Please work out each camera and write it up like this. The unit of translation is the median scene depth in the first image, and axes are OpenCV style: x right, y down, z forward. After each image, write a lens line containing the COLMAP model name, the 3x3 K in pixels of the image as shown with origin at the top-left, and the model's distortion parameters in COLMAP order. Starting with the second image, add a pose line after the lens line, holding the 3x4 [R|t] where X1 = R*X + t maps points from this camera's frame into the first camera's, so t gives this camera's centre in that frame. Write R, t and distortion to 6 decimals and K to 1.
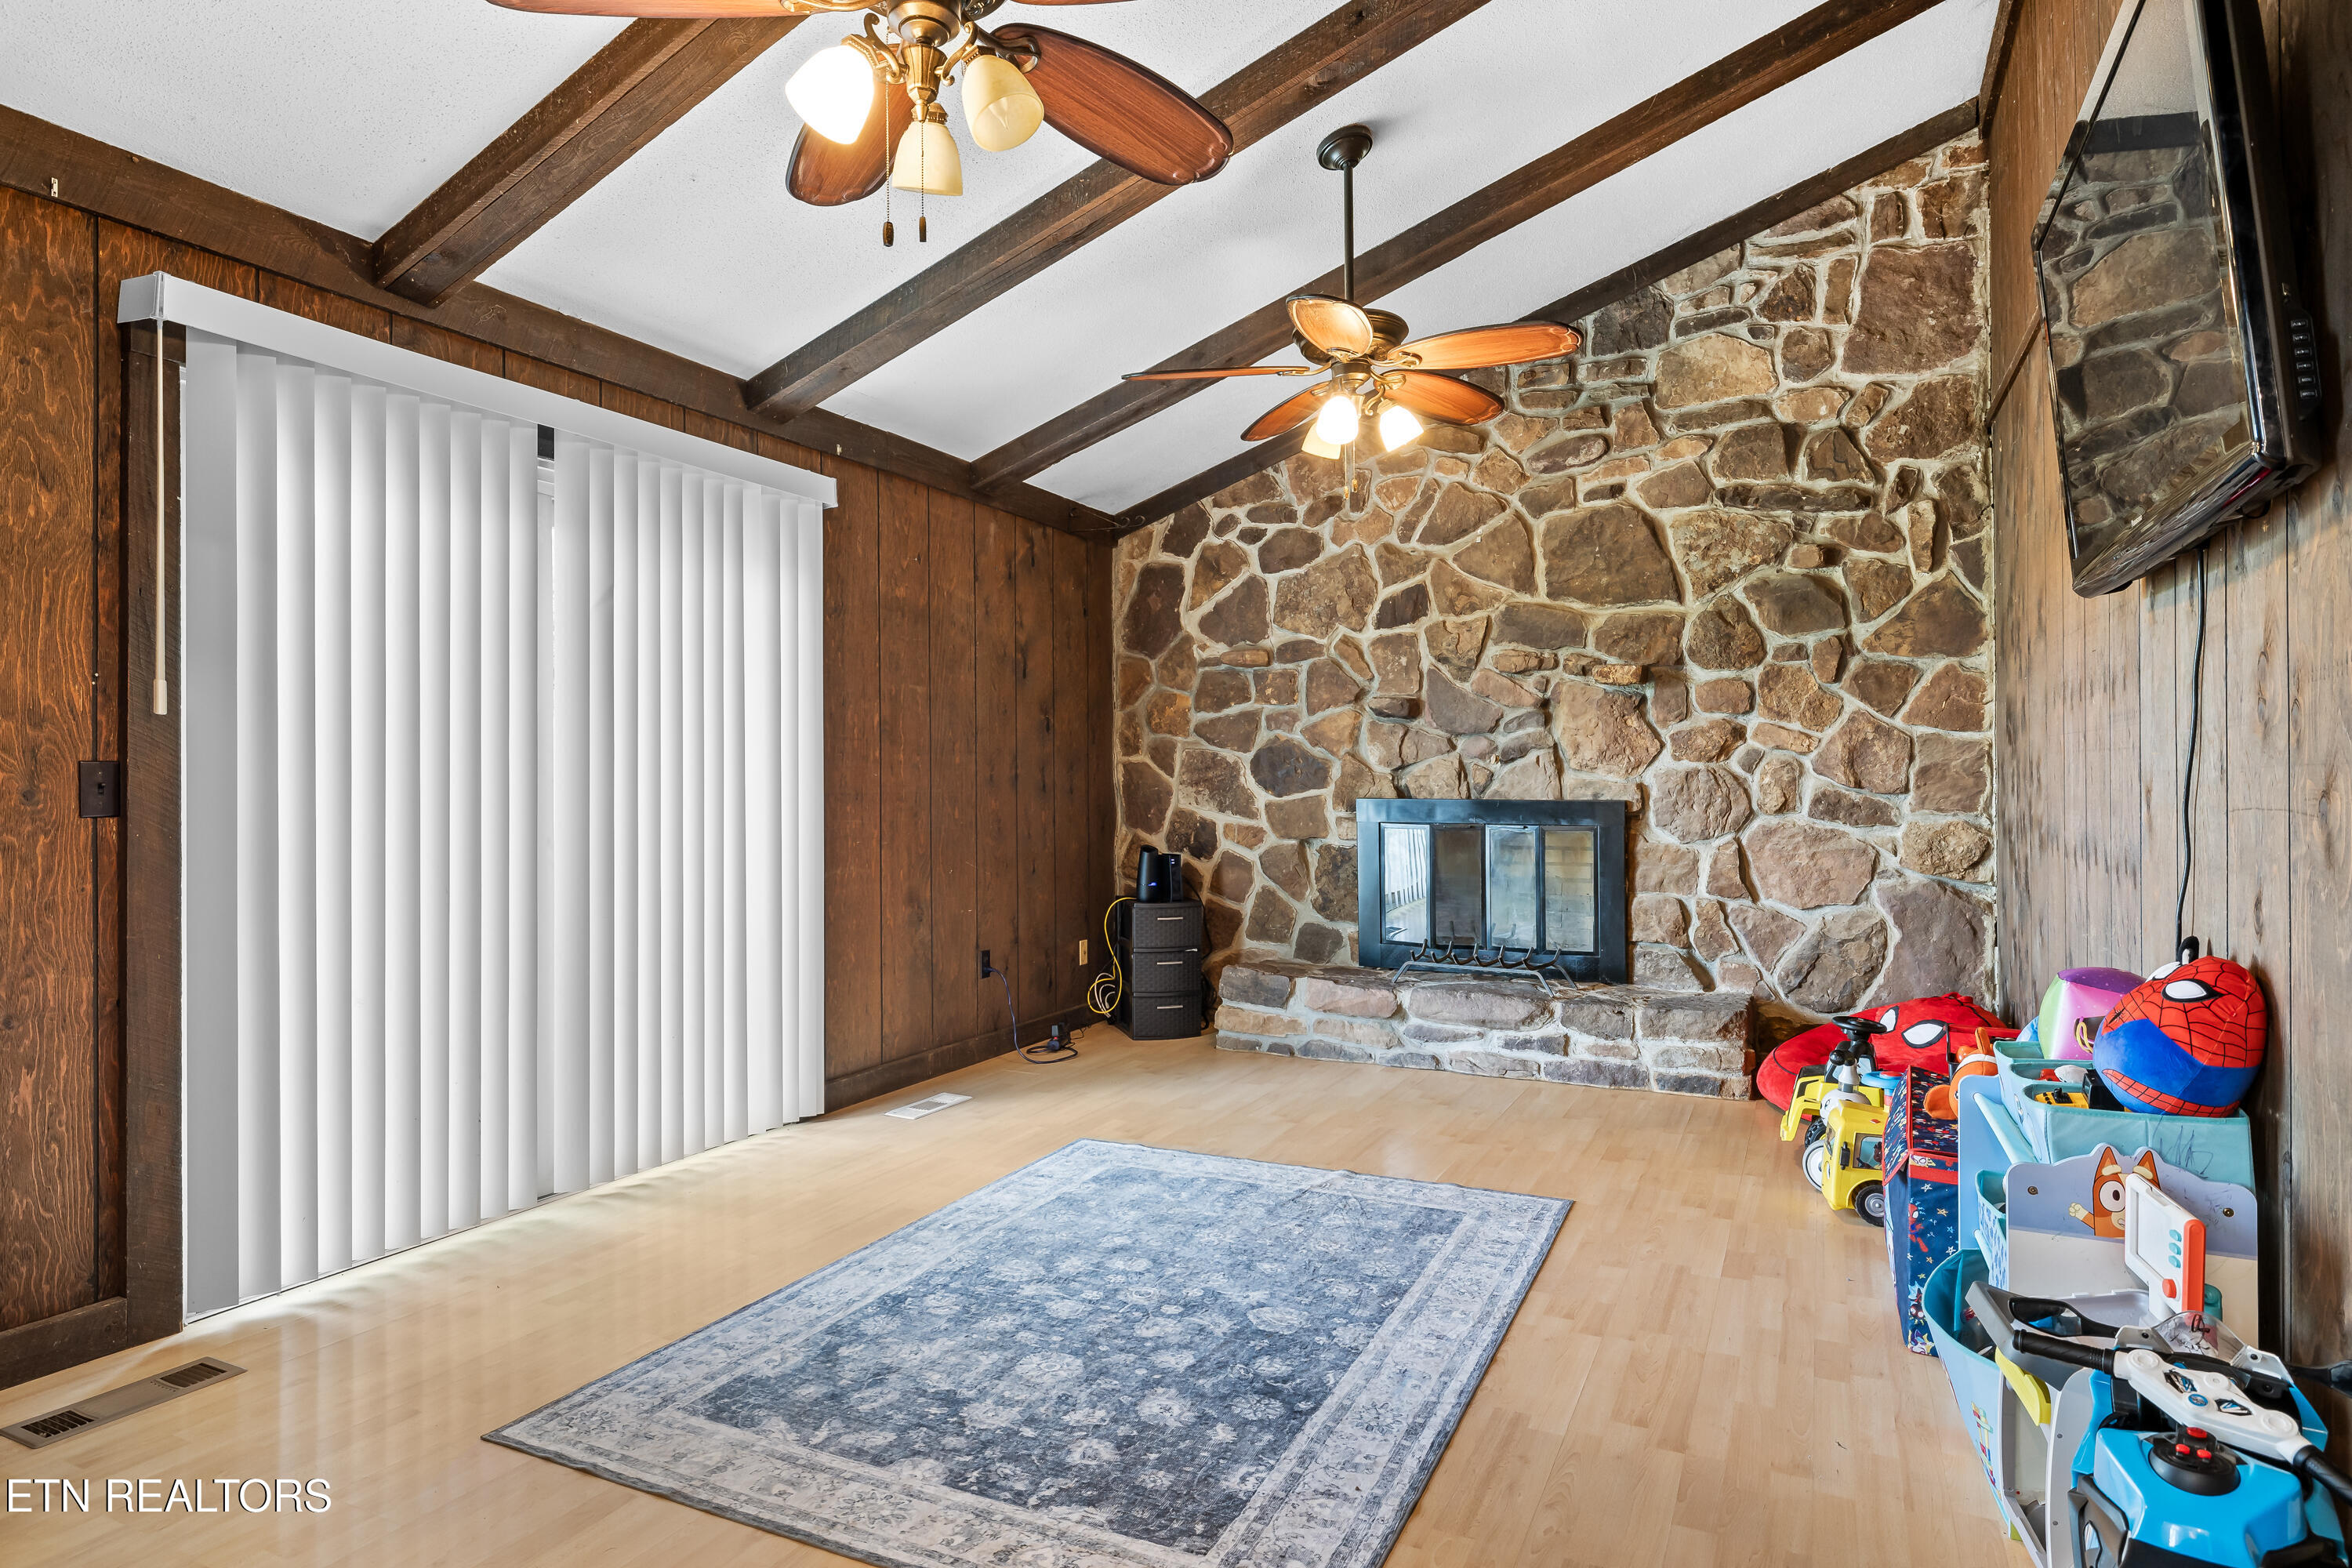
lens RADIAL K [[1308.3, 0, 1177.3], [0, 1308.3, 780.4], [0, 0, 1]] dist [-0.006253, -0.000685]
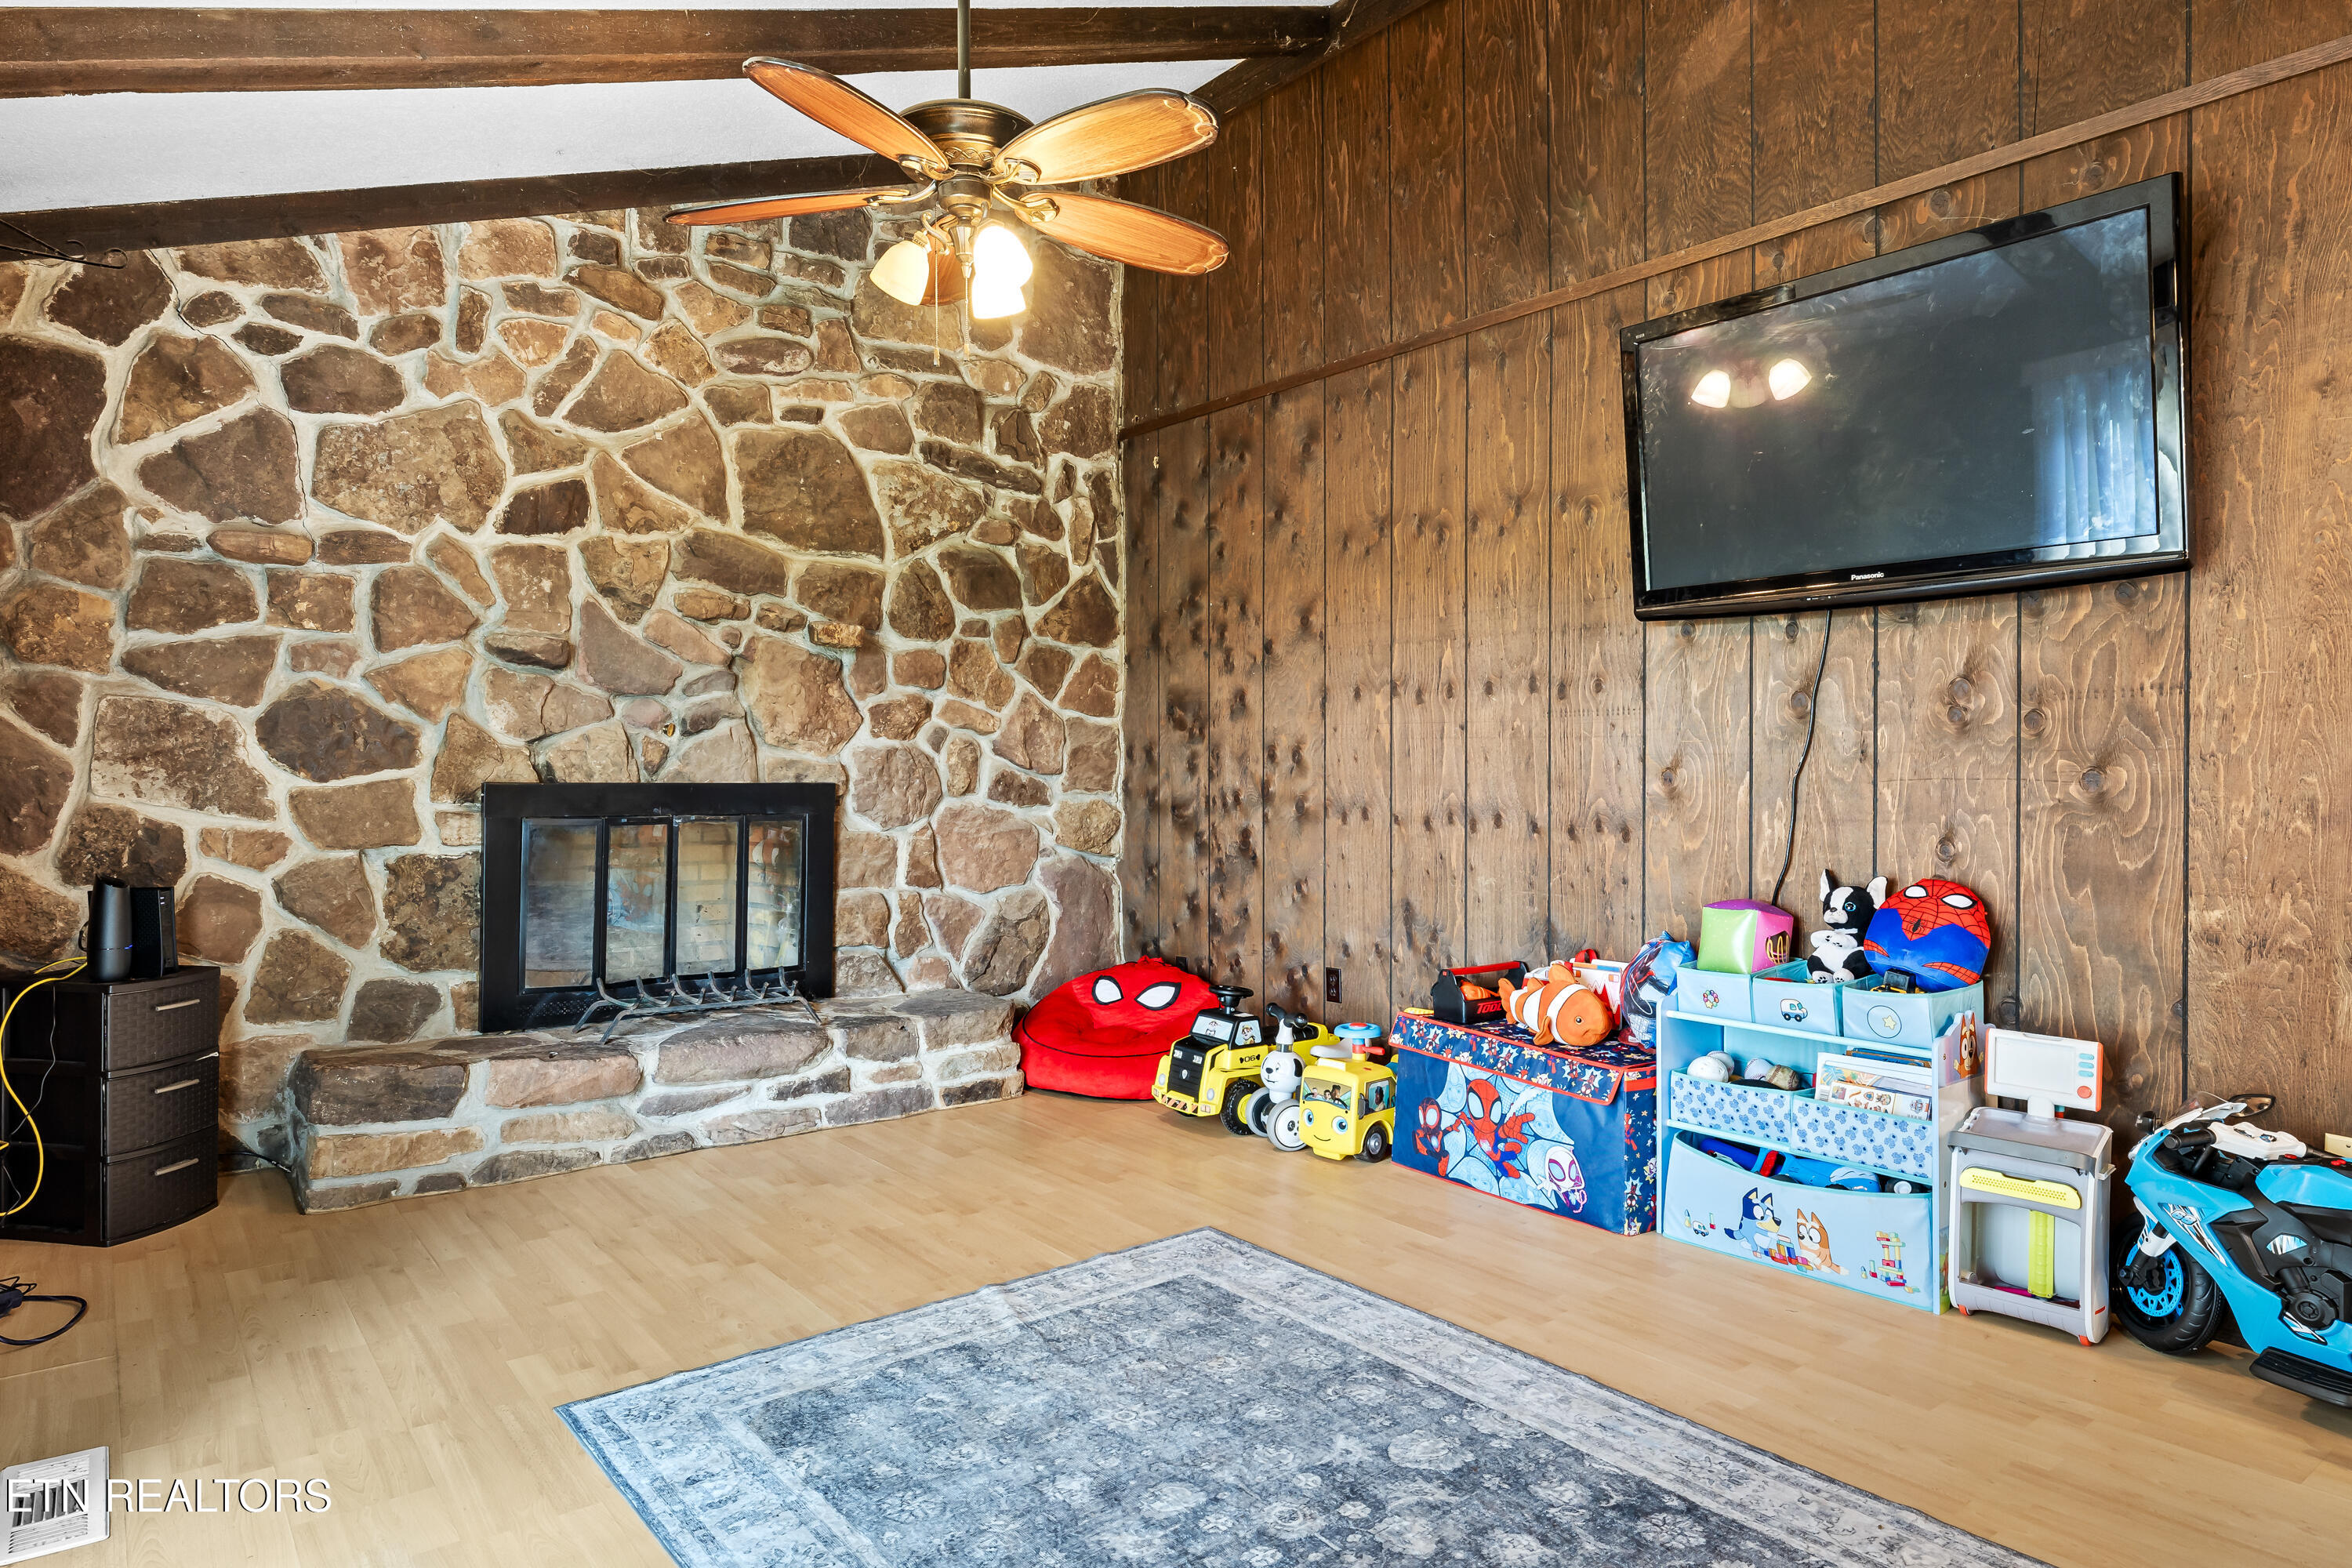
lens RADIAL K [[1385.9, 0, 1176.0], [0, 1385.9, 777.9], [0, 0, 1]] dist [-0.001167, -0.001209]
pose [[0.434951, -0.002810, 0.900450, -0.384872], [-0.004947, 0.999973, 0.005511, 0.006219], [-0.900441, -0.006852, 0.434925, 0.416841]]
